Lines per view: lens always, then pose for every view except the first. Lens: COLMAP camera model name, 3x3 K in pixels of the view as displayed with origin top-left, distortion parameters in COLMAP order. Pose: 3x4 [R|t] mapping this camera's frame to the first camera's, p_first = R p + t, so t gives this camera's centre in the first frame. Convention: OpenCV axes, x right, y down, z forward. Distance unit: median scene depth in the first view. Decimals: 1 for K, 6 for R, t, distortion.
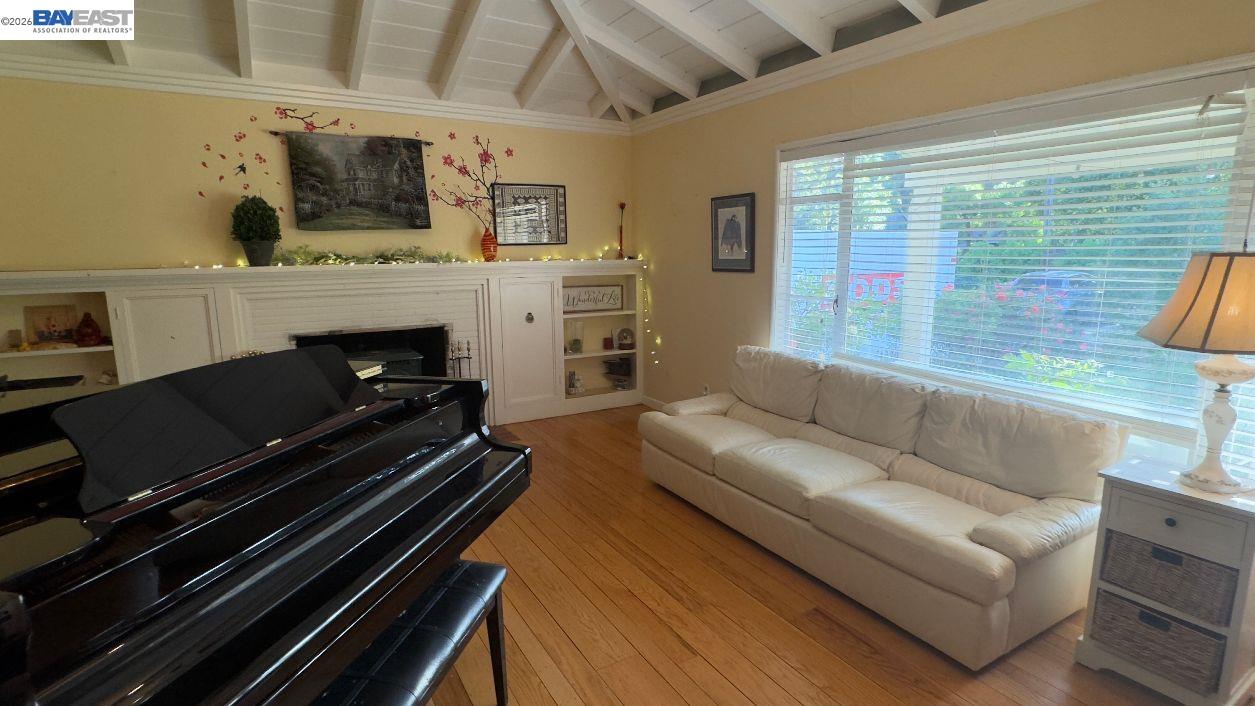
lens RADIAL K [[612.3, 0, 627.5], [0, 612.3, 353.0], [0, 0, 1]] dist [-0.000088, 0.000077]
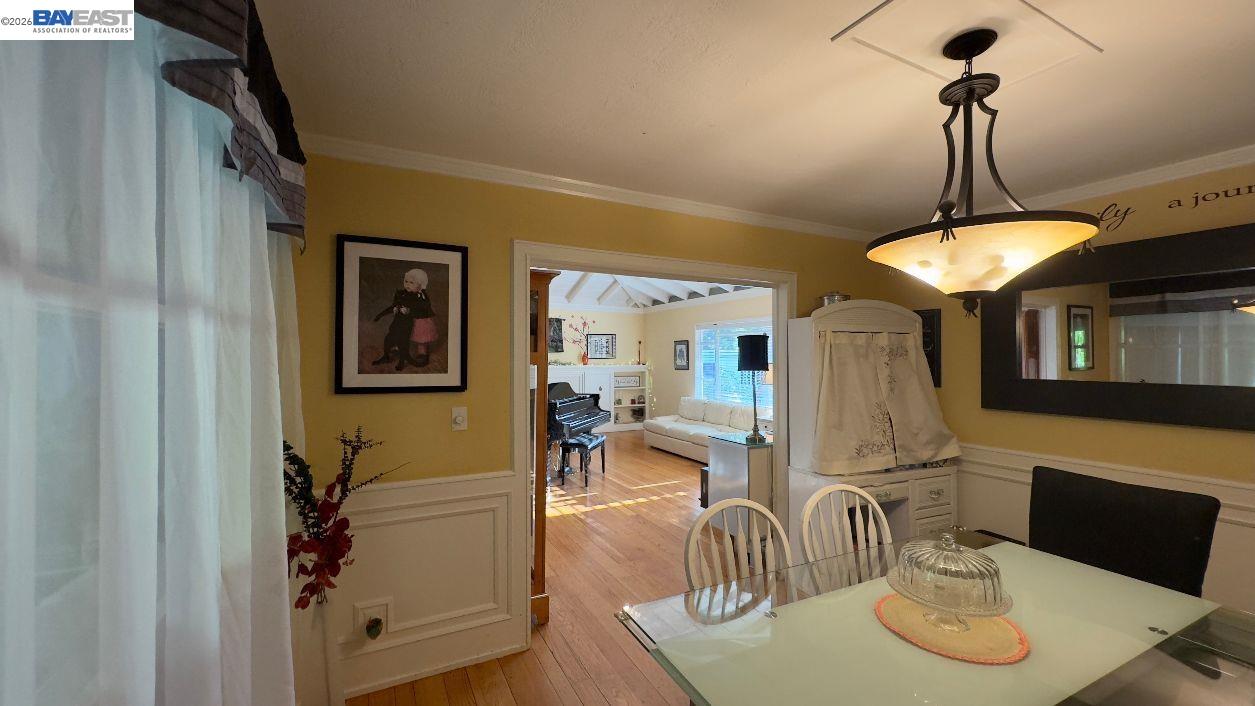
lens RADIAL K [[497.9, 0, 627.5], [0, 497.9, 353.0], [0, 0, 1]] dist [-0.003338, -0.000008]
pose [[0.998376, 0.005138, -0.056731, 0.057485], [-0.015182, 0.983903, -0.178060, 0.154201], [0.054903, 0.178632, 0.982383, -0.955908]]
